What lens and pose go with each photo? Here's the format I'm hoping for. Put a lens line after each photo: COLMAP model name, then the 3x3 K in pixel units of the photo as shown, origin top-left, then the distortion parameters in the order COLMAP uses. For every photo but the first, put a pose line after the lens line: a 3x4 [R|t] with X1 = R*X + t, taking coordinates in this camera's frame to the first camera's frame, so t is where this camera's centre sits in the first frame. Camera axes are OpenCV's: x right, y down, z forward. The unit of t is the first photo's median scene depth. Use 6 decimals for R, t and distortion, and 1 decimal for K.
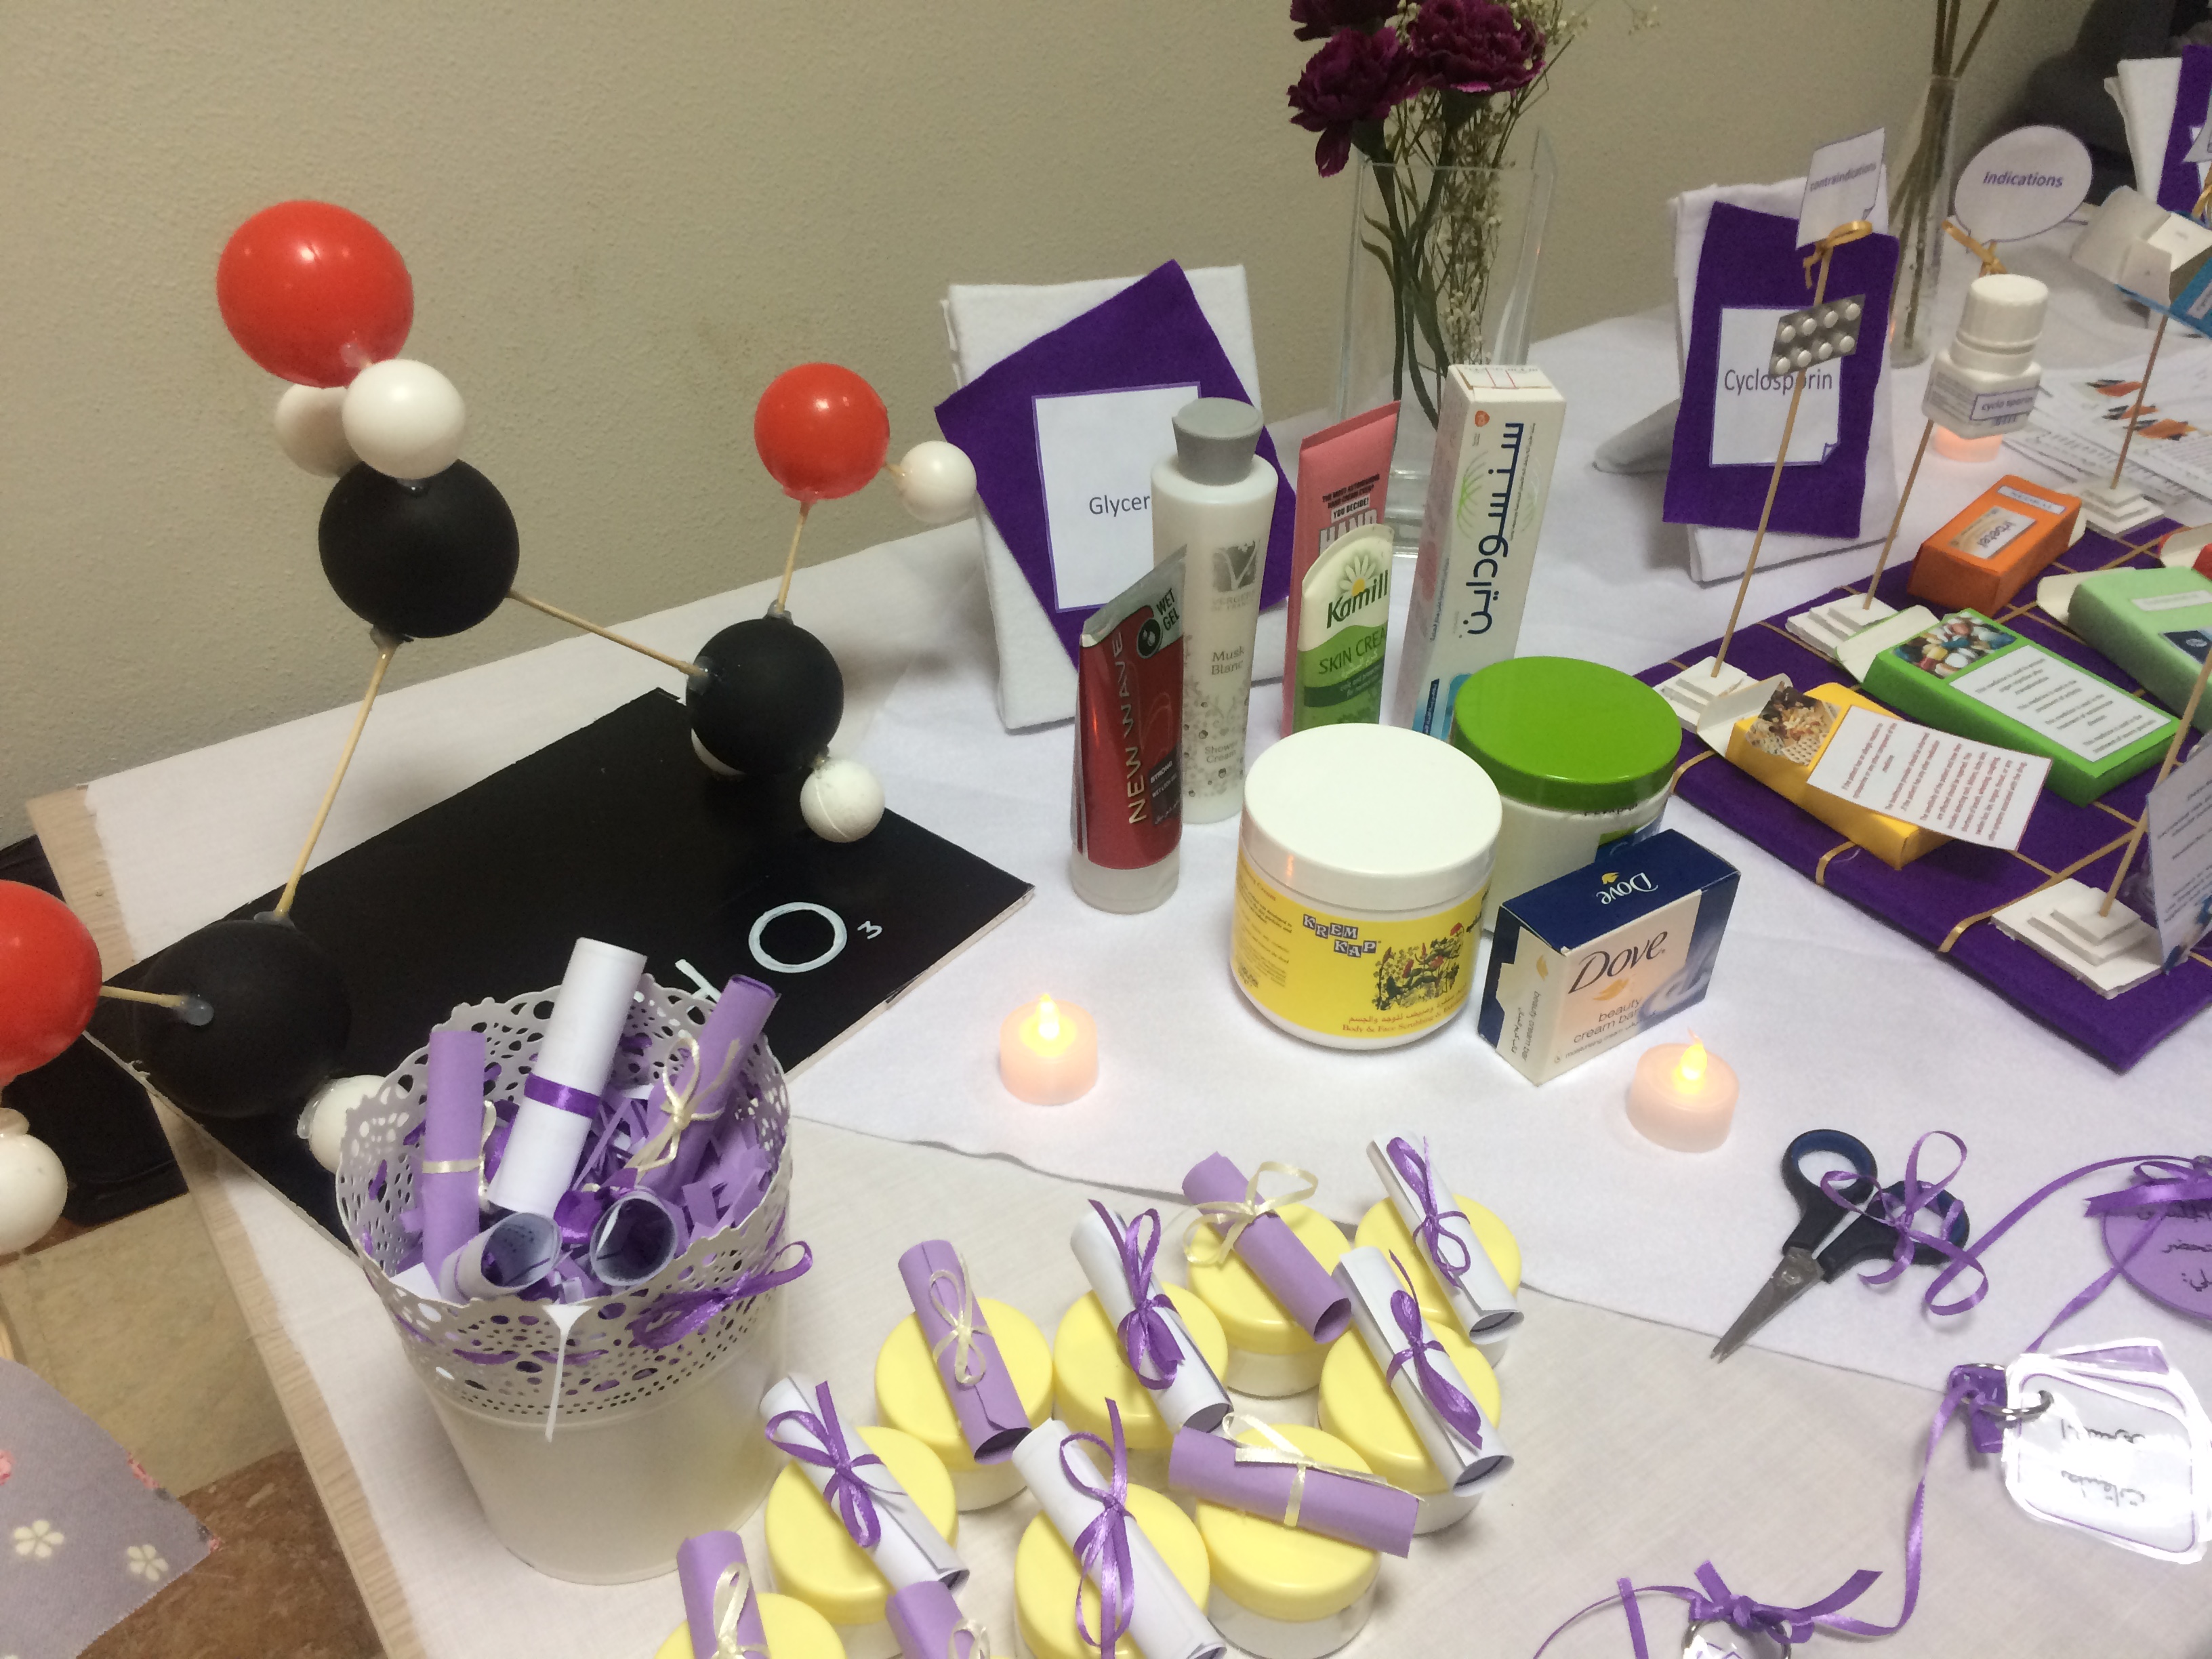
lens RADIAL K [[1862.5, 0, 1108.4], [0, 1862.5, 831.4], [0, 0, 1]] dist [0.090896, -0.116384]
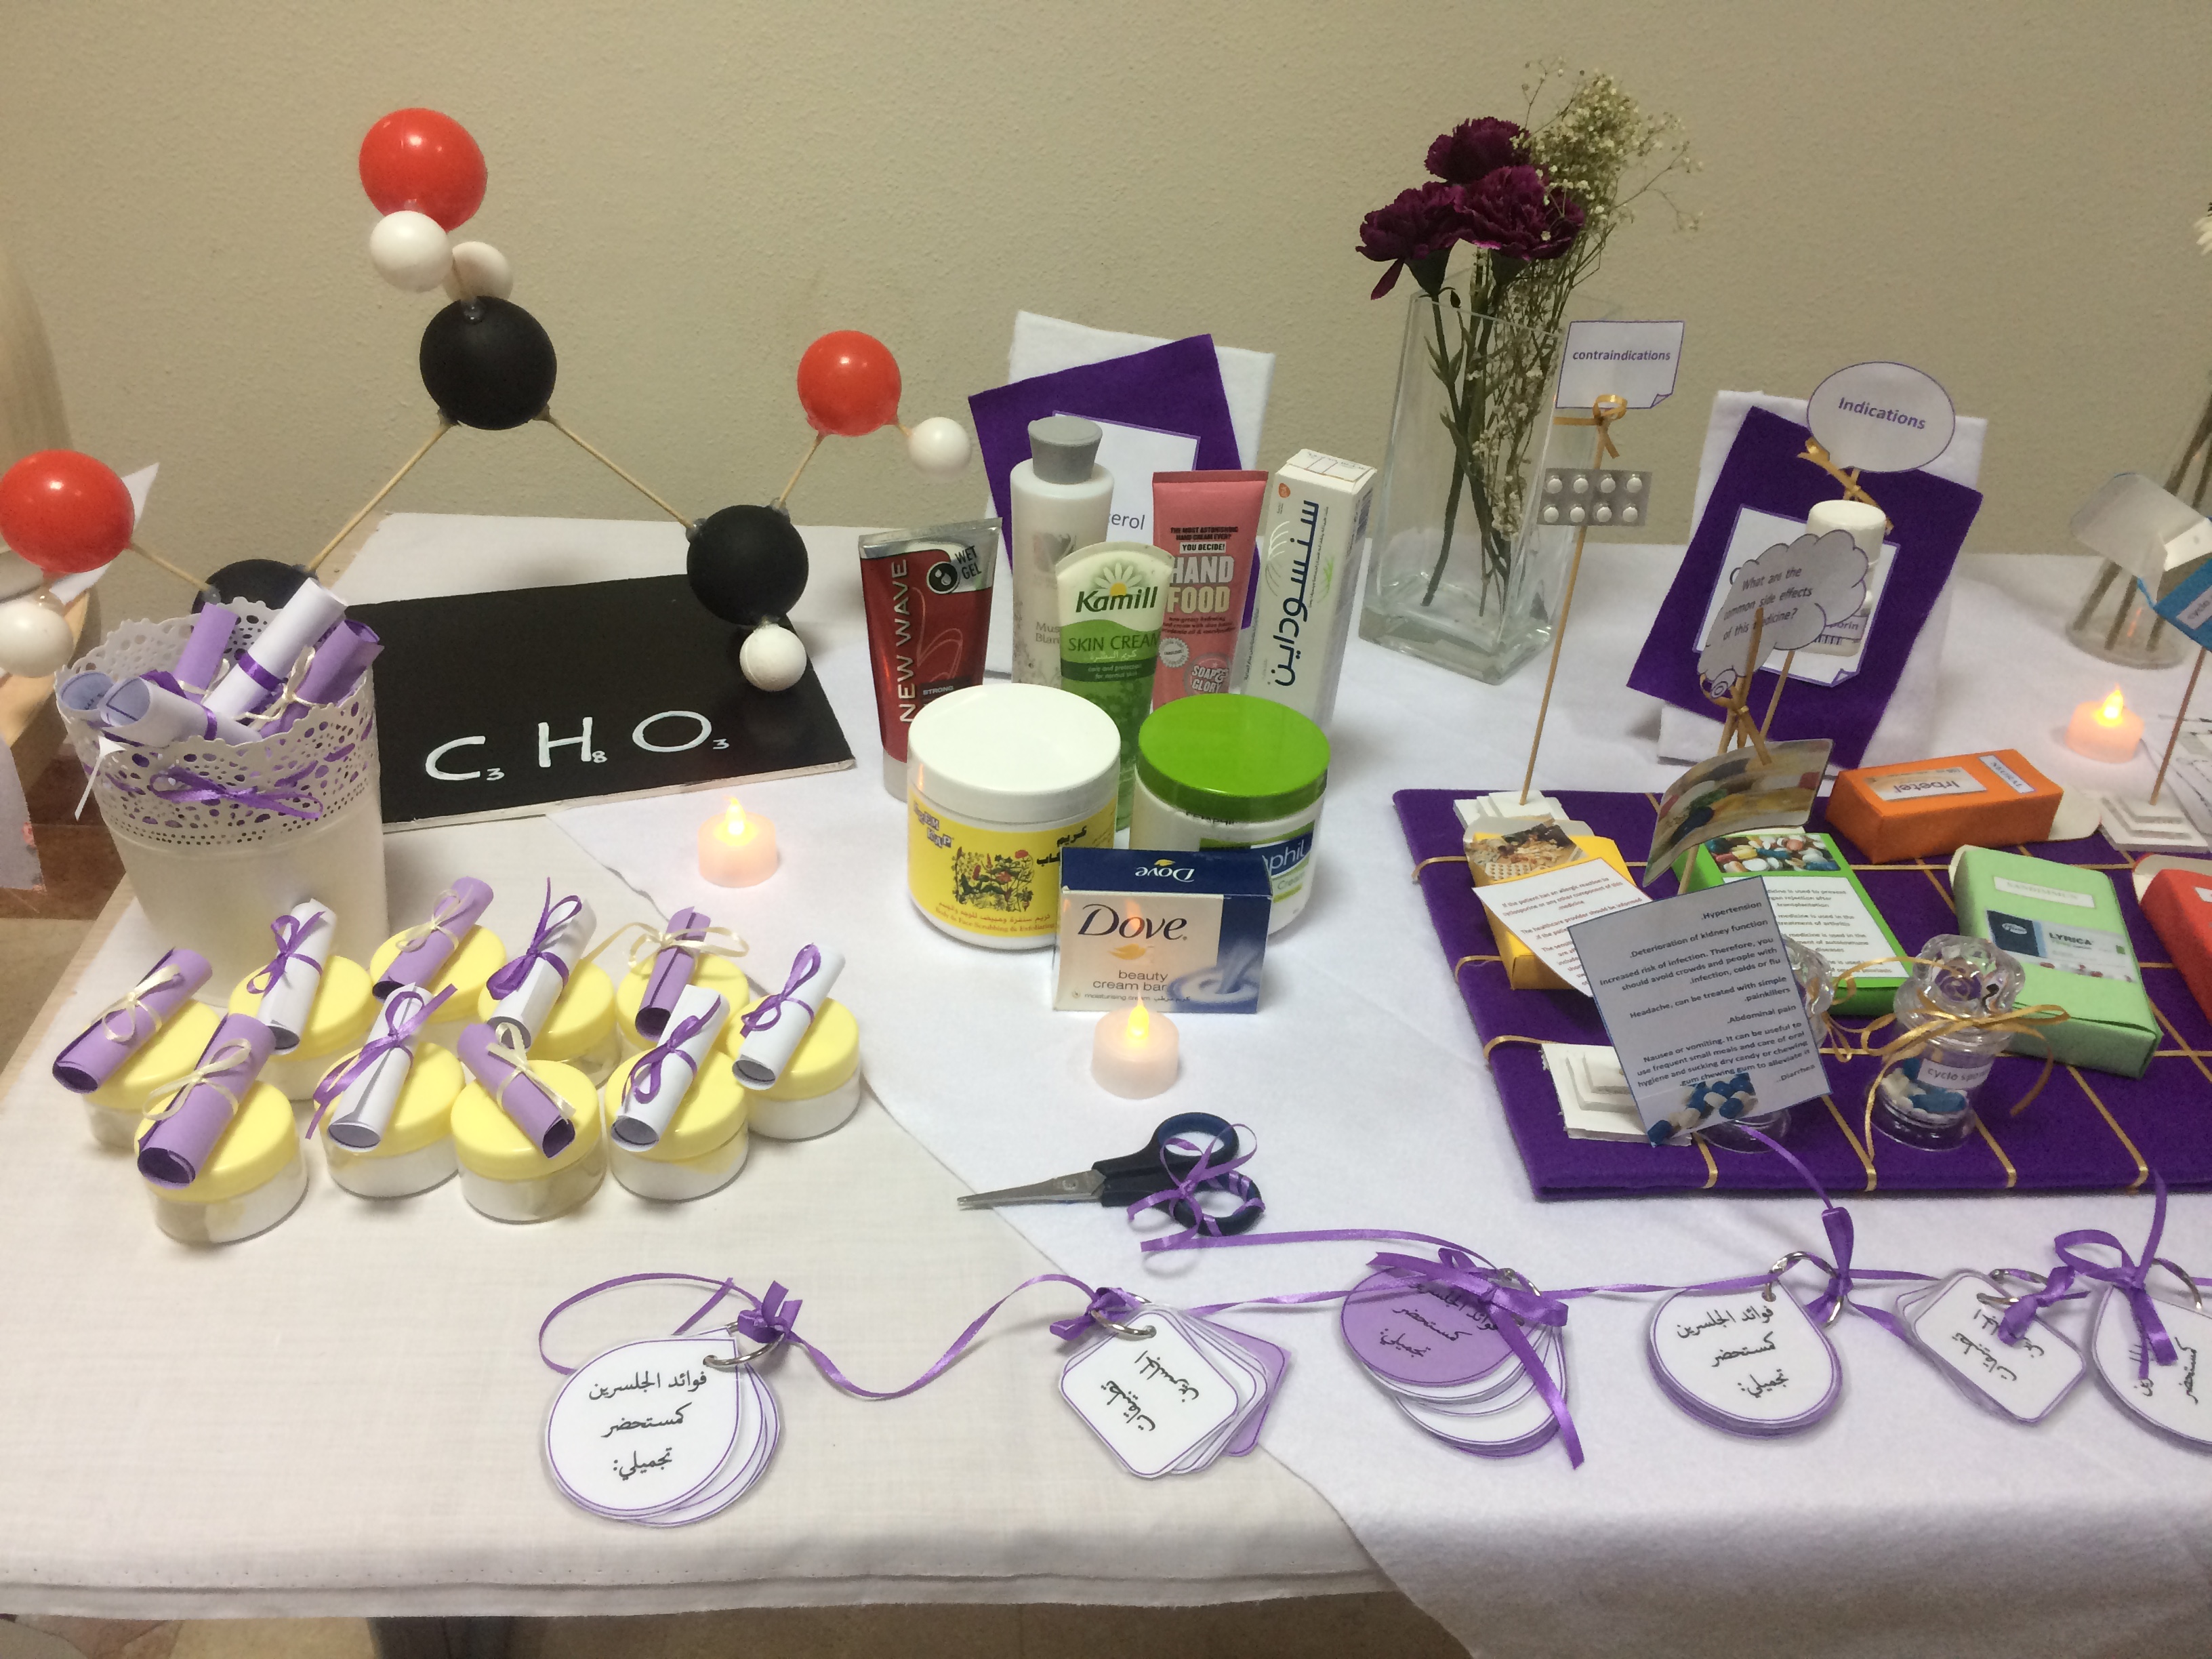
lens RADIAL K [[1862.5, 0, 1106.0], [0, 1862.5, 828.5], [0, 0, 1]] dist [0.090896, -0.116384]
pose [[0.854998, 0.314373, -0.412490, 0.643462], [-0.347759, 0.937563, -0.006274, 0.022406], [0.384763, 0.148811, 0.910941, -0.069467]]
